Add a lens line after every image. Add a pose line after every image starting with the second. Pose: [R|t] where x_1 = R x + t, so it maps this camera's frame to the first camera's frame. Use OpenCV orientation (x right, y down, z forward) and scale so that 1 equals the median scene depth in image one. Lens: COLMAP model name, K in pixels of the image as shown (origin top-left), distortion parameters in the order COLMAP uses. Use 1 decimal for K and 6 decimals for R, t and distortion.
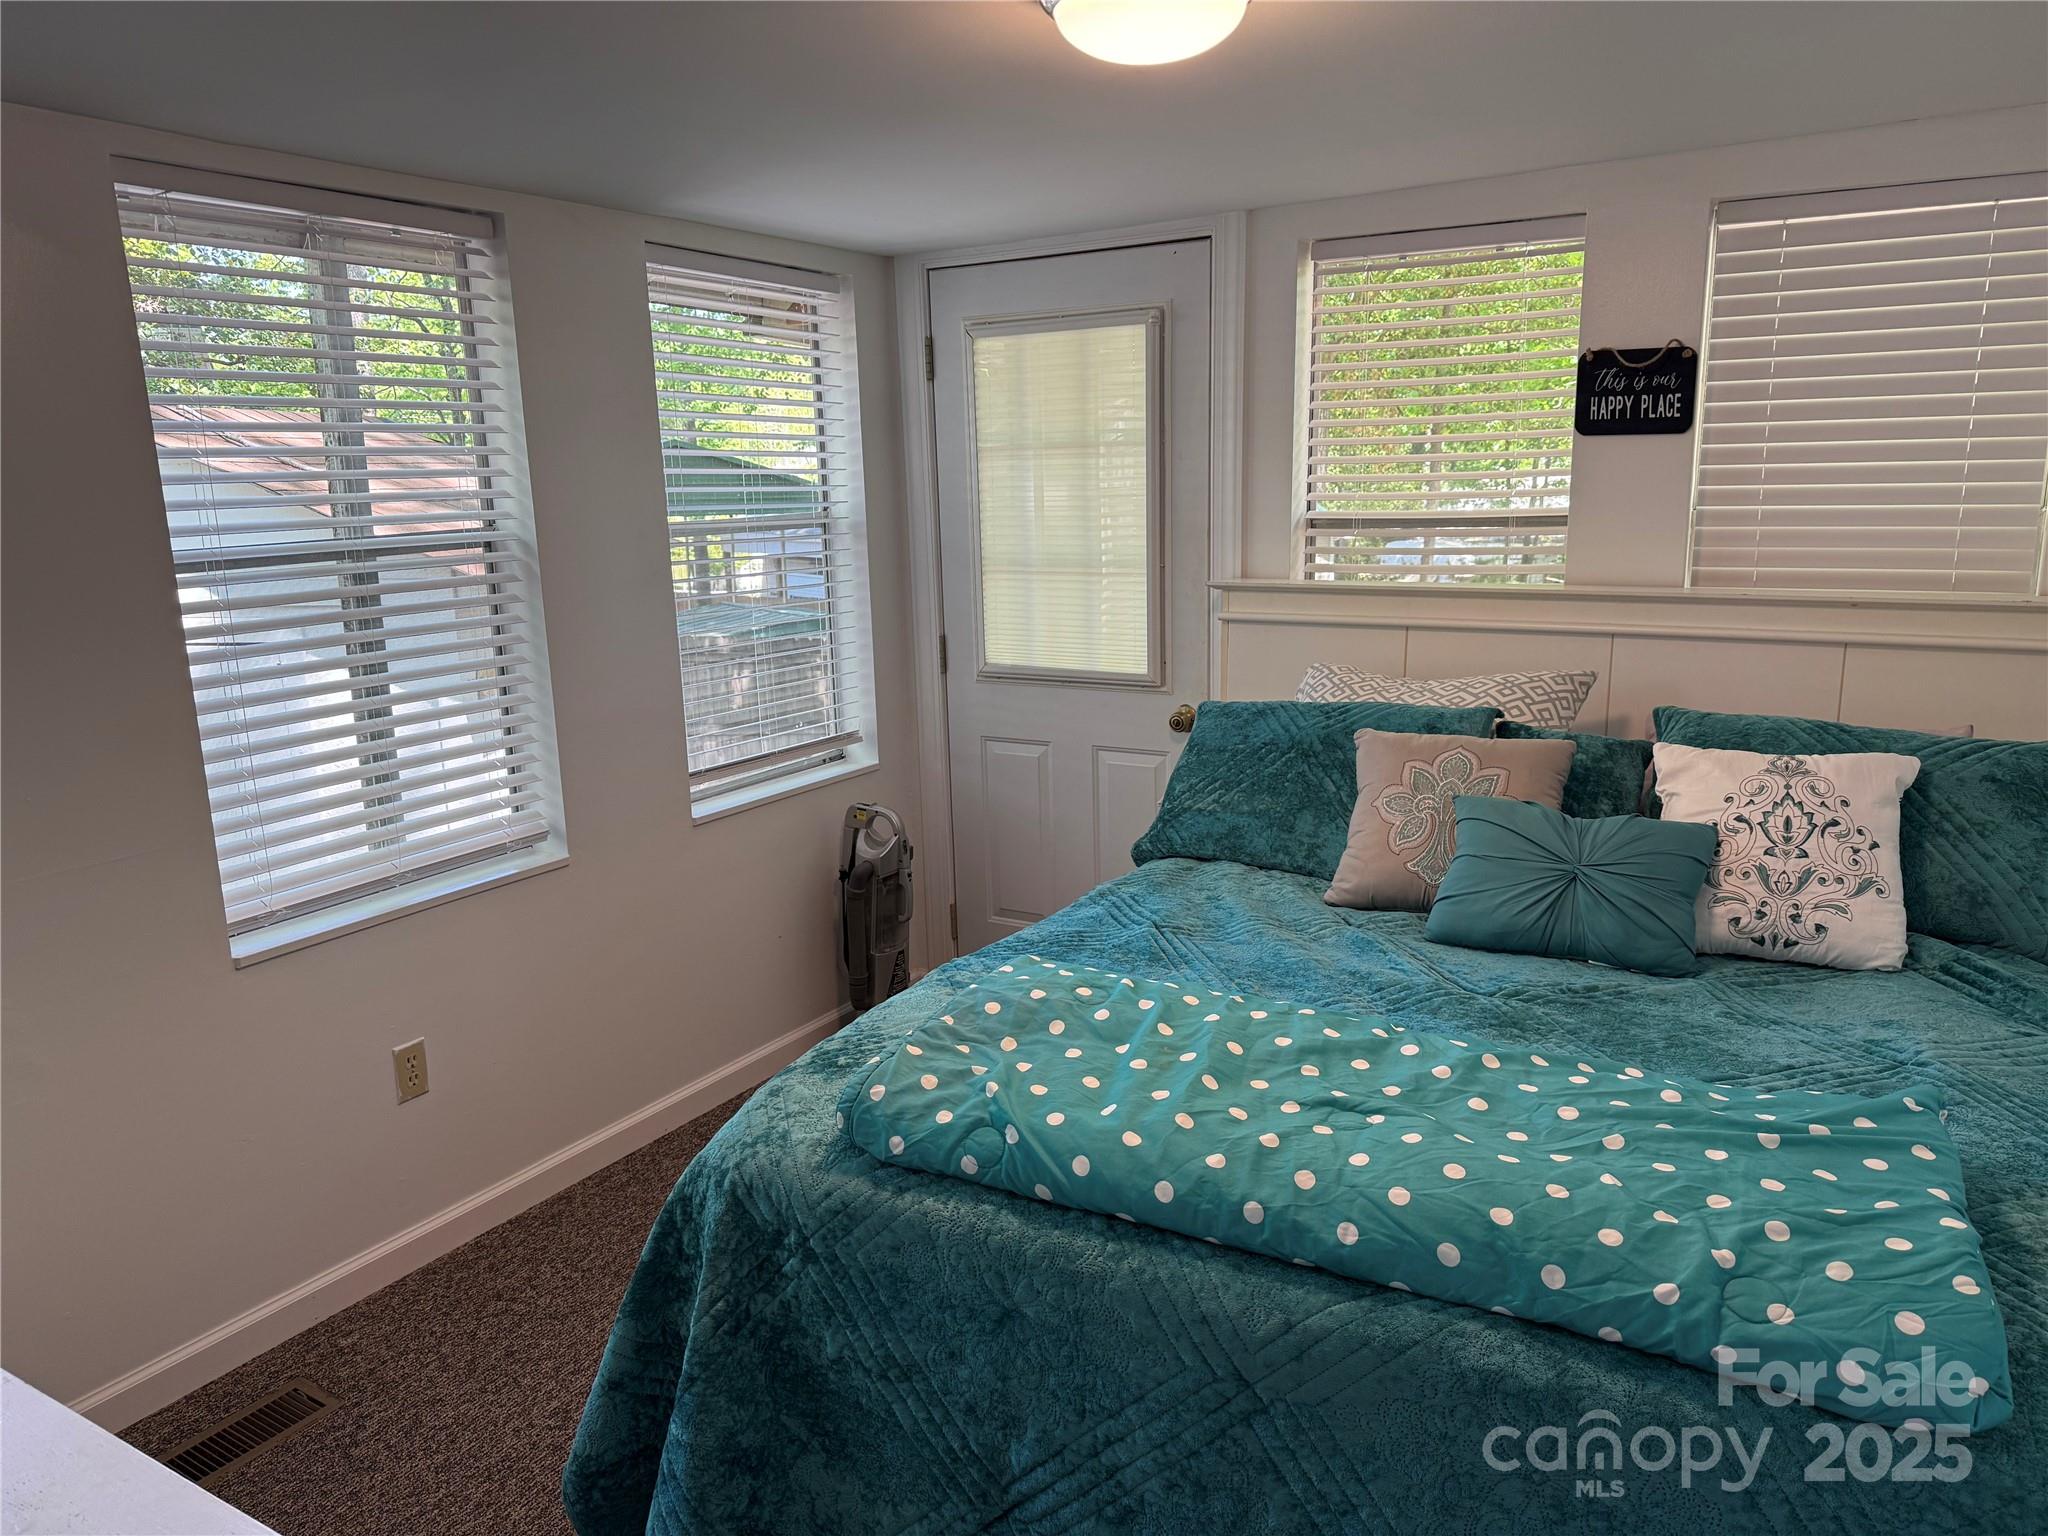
lens RADIAL K [[1393.9, 0, 1091.8], [0, 1393.9, 765.9], [0, 0, 1]] dist [0.088849, -0.156165]
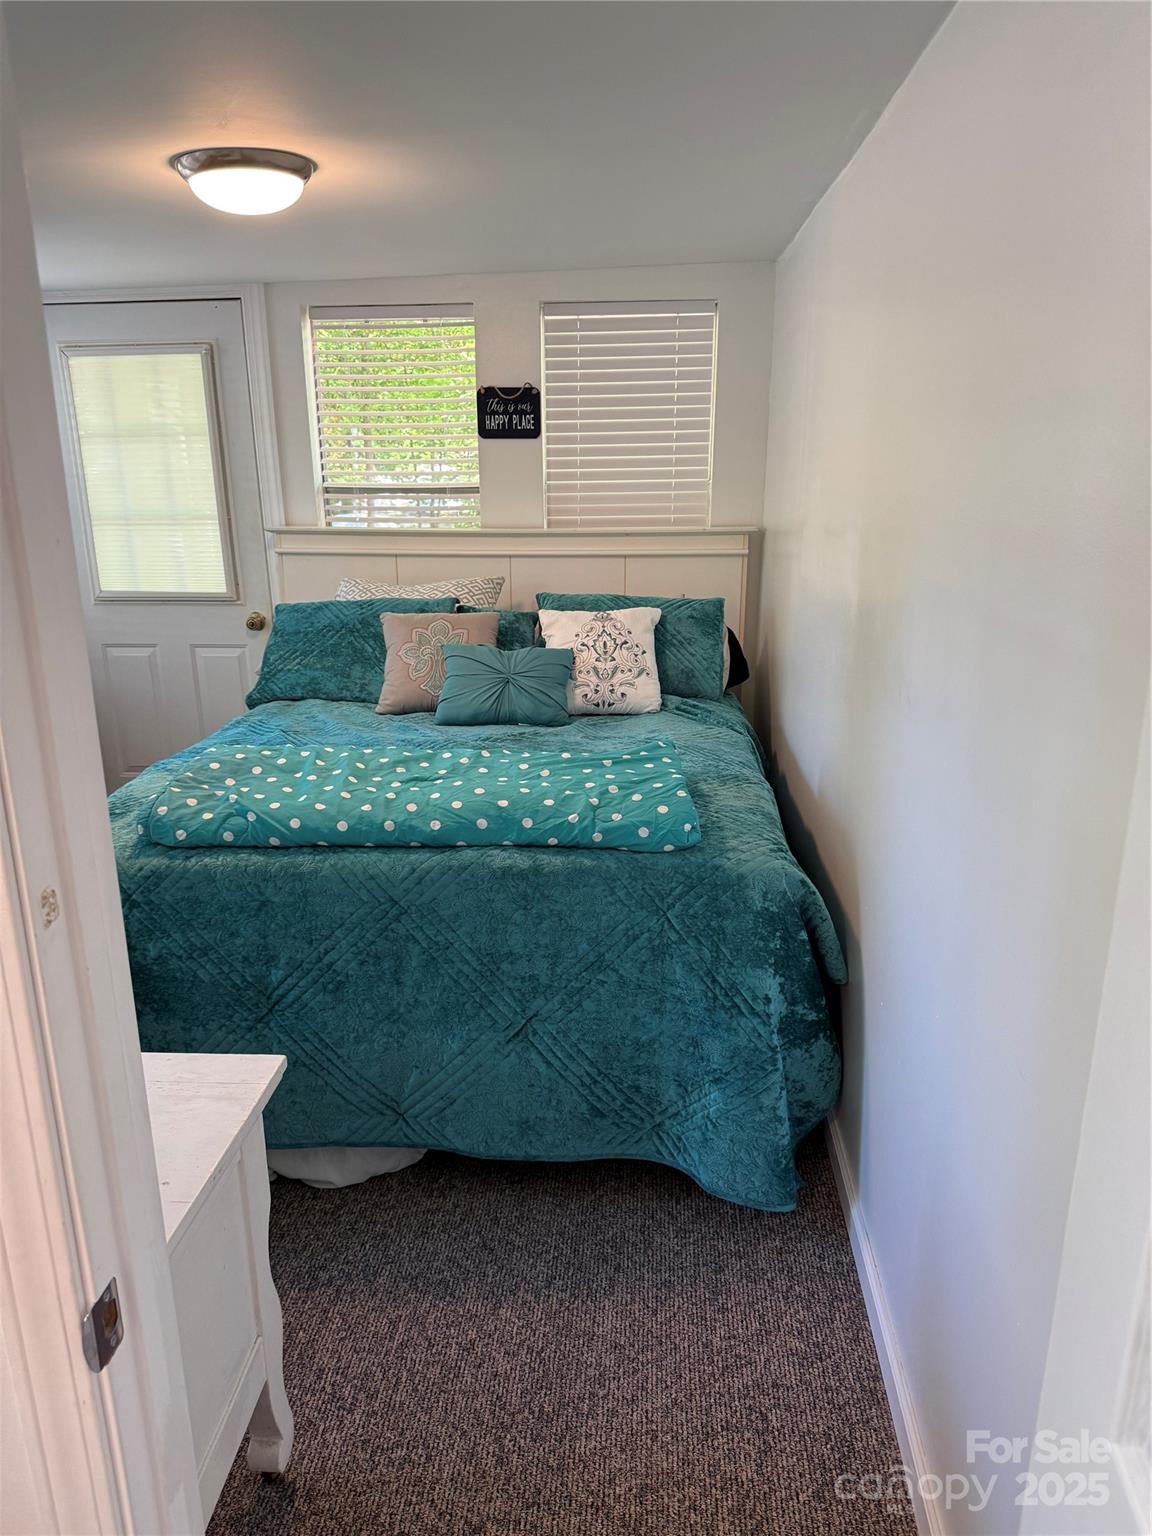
lens RADIAL K [[1075.0, 0, 577.5], [0, 1075.0, 803.4], [0, 0, 1]] dist [0.126762, -0.172809]
pose [[0.904820, -0.122110, 0.407908, -0.205708], [0.081968, 0.990030, 0.114551, 0.092684], [-0.417829, -0.070212, 0.905808, -0.409412]]
